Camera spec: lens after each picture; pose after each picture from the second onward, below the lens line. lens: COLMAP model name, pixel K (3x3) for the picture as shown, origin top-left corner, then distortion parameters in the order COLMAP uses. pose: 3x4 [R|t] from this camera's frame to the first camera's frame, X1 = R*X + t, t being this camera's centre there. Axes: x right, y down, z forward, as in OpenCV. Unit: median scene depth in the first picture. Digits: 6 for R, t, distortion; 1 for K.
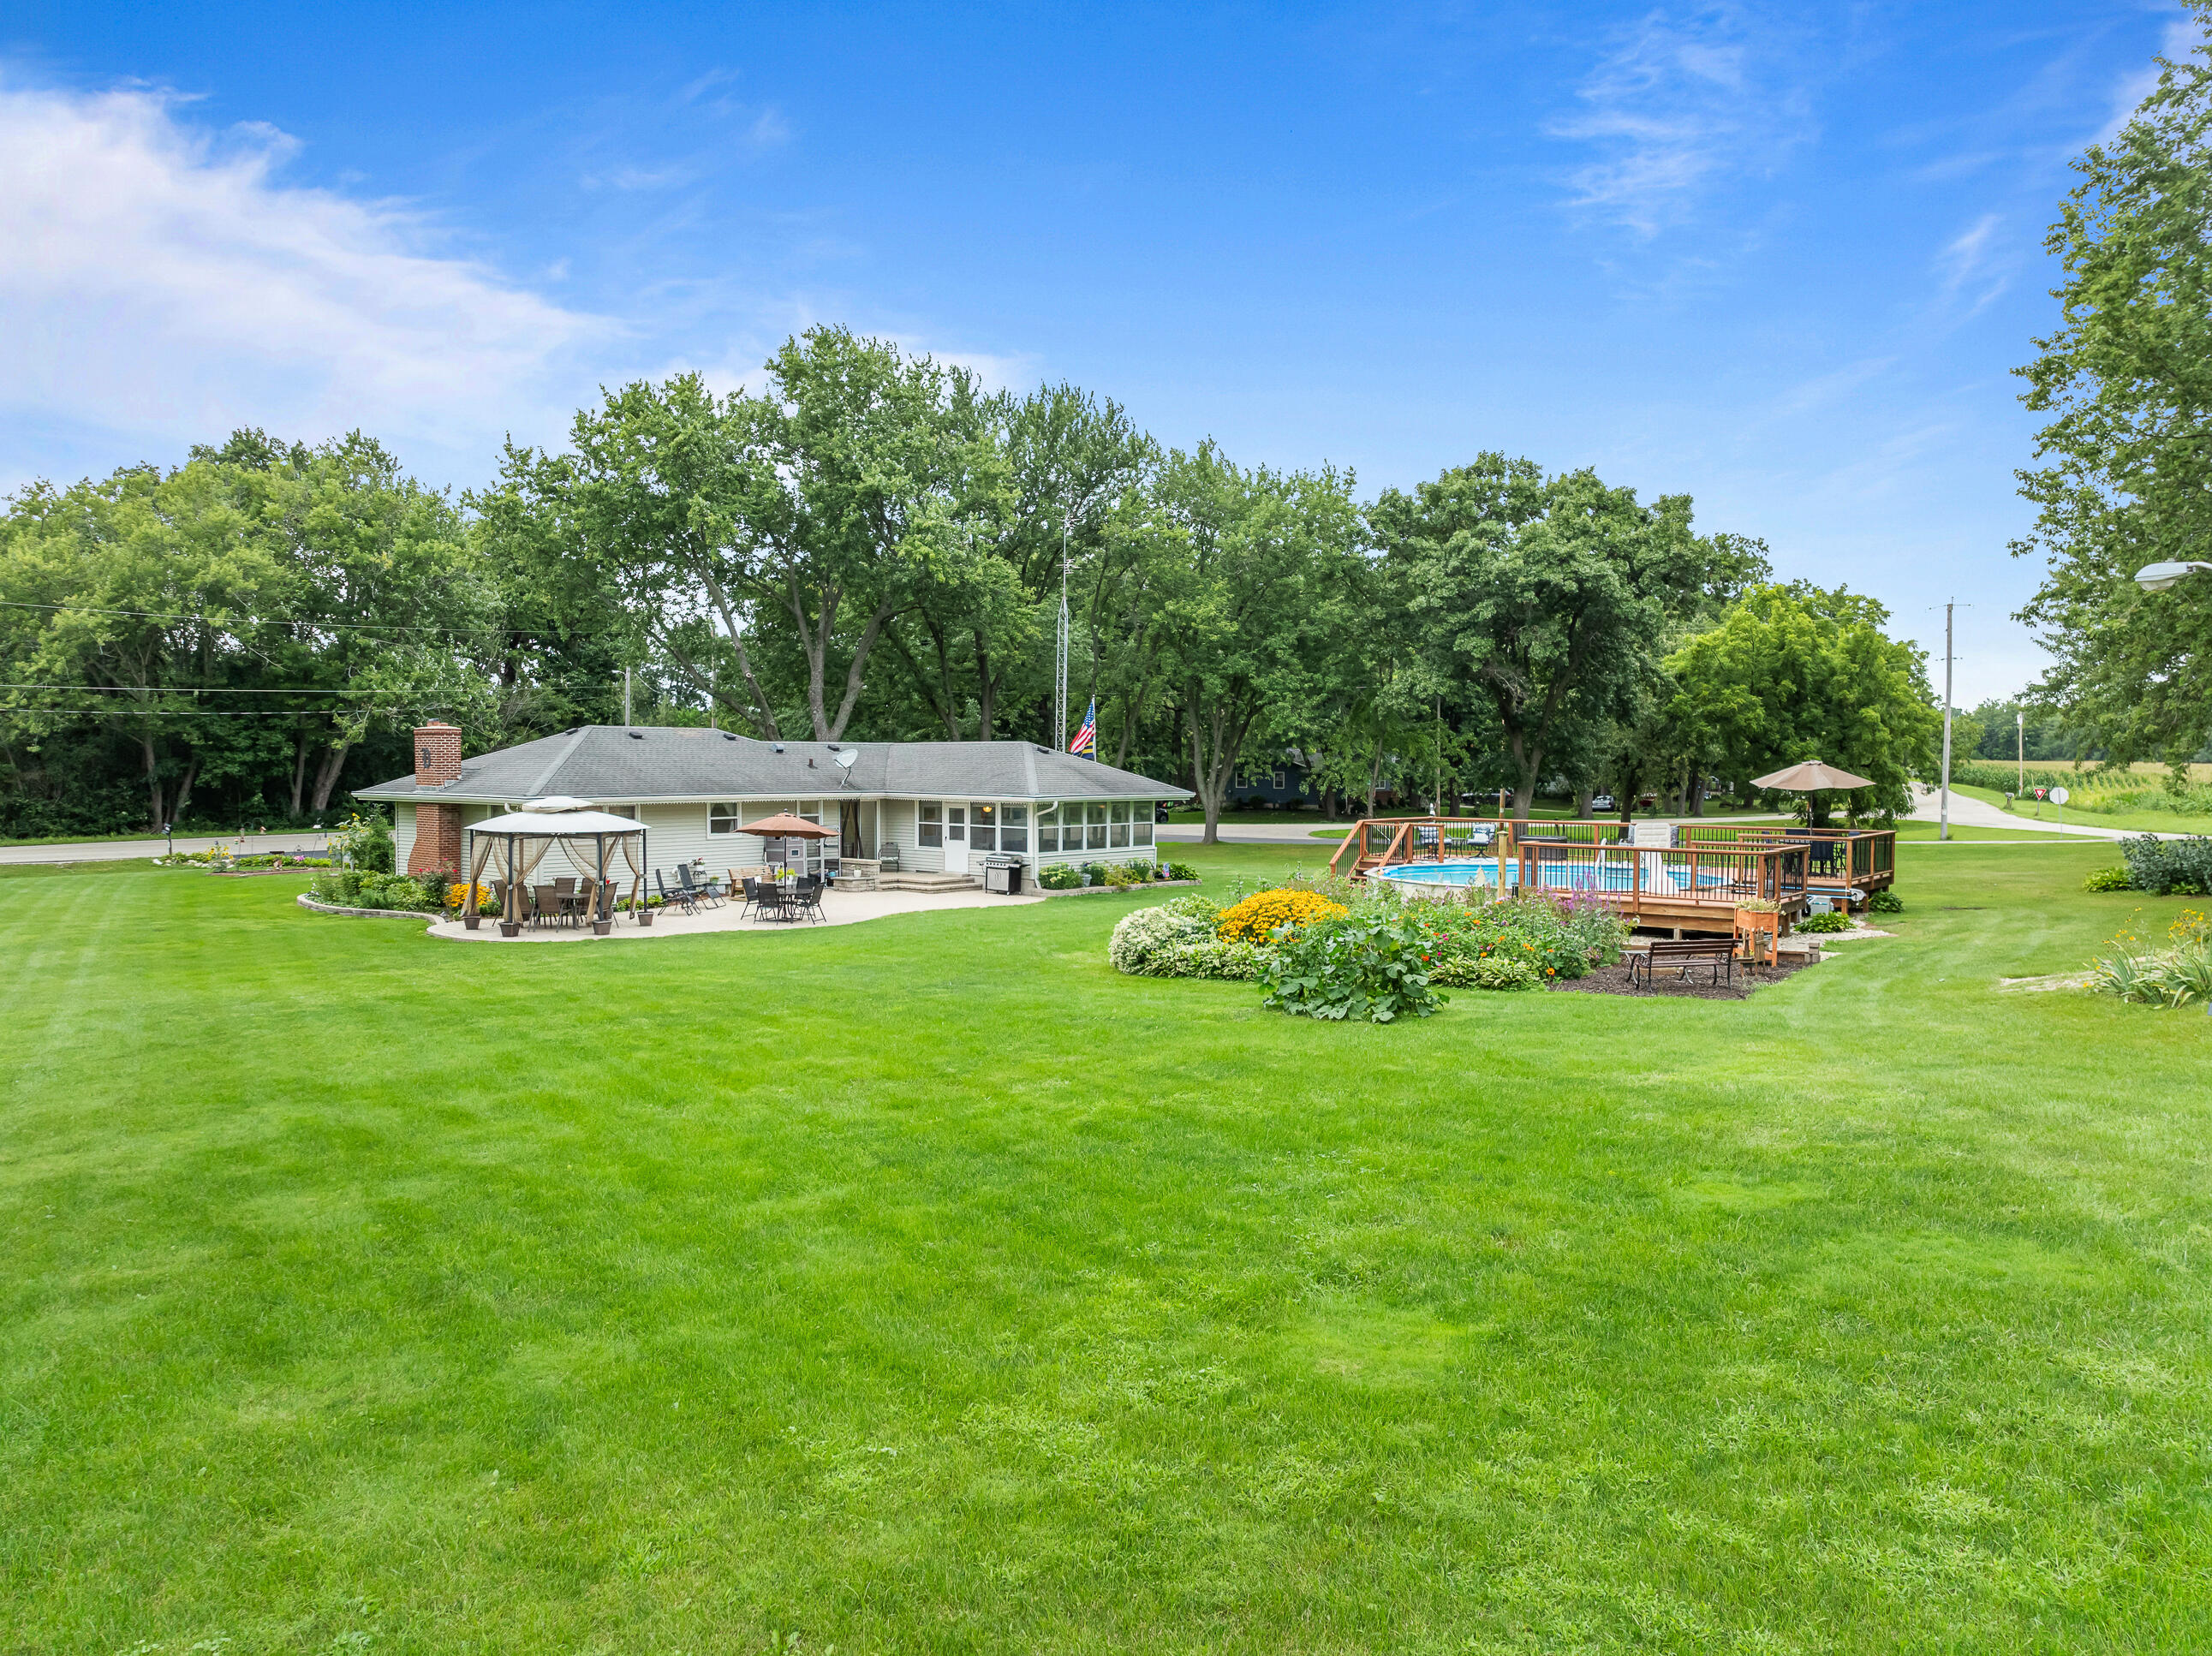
lens RADIAL K [[1593.7, 0, 1119.8], [0, 1593.7, 842.0], [0, 0, 1]] dist [0.000360, 0.000584]
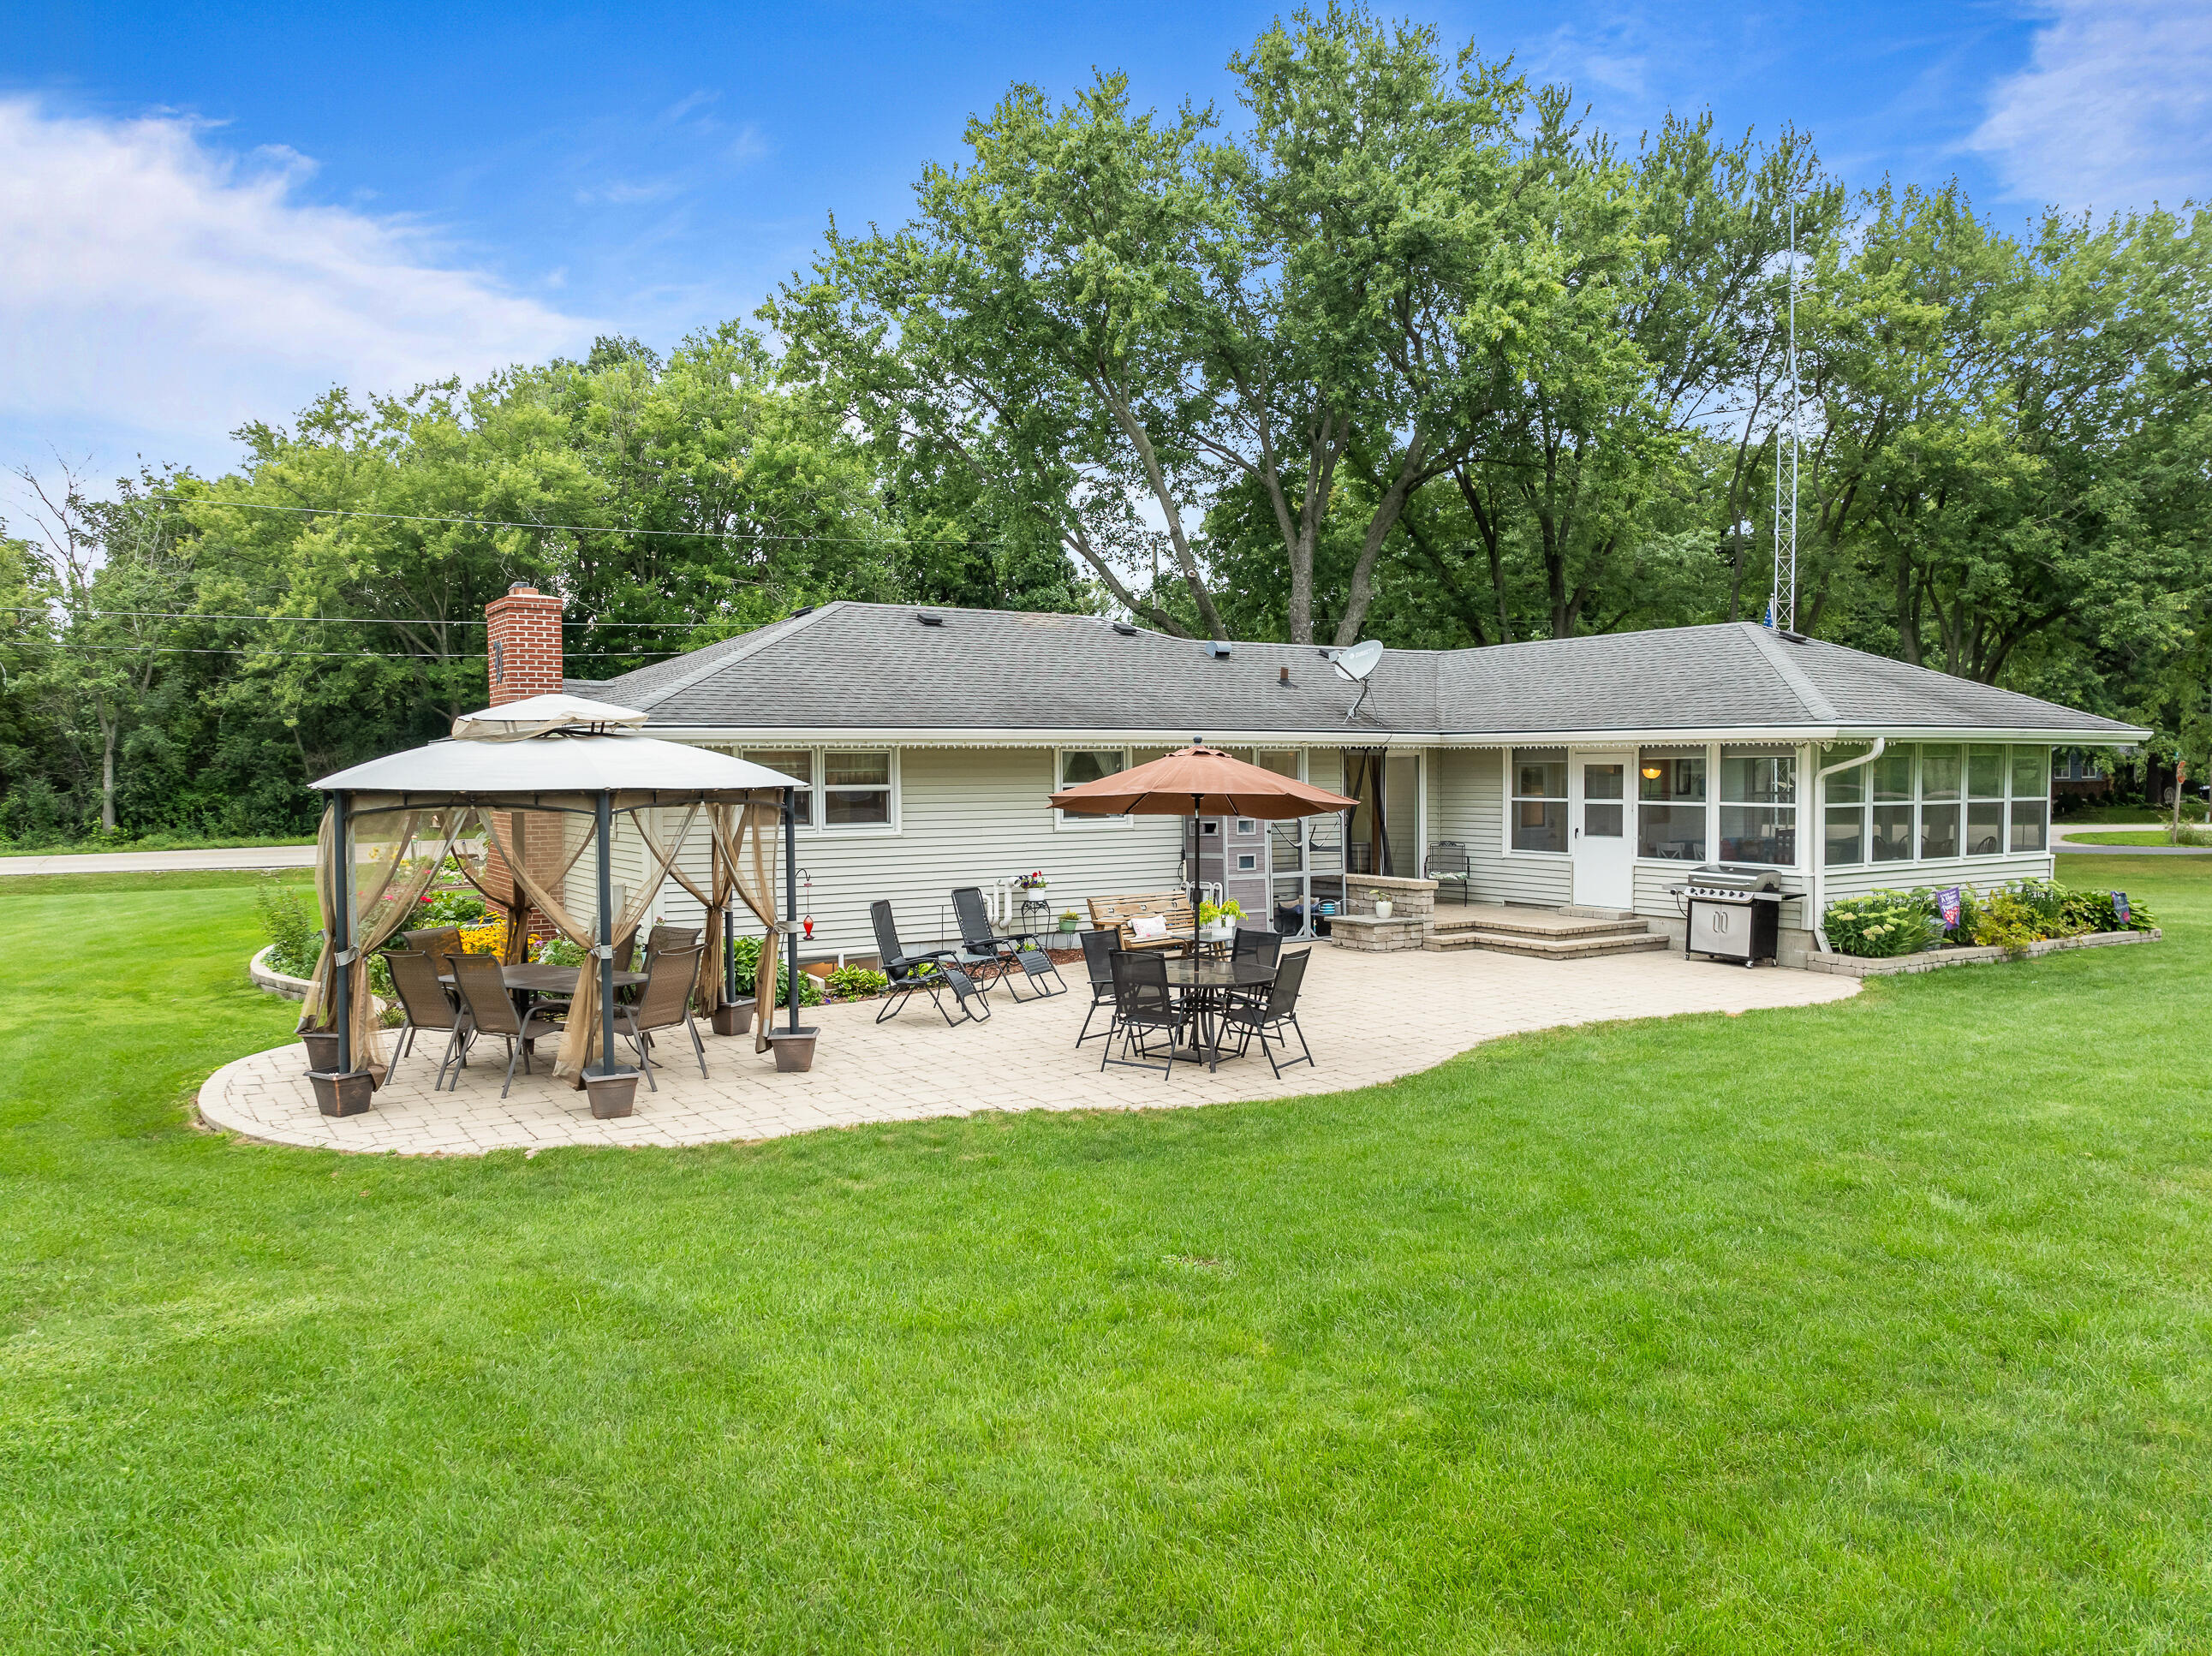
lens RADIAL K [[1593.7, 0, 1119.4], [0, 1593.7, 837.6], [0, 0, 1]] dist [0.000360, 0.000584]
pose [[0.953822, 0.002194, -0.300366, -0.096766], [-0.004987, 0.999951, -0.008532, 0.003834], [0.300332, 0.009636, 0.953786, 0.528018]]
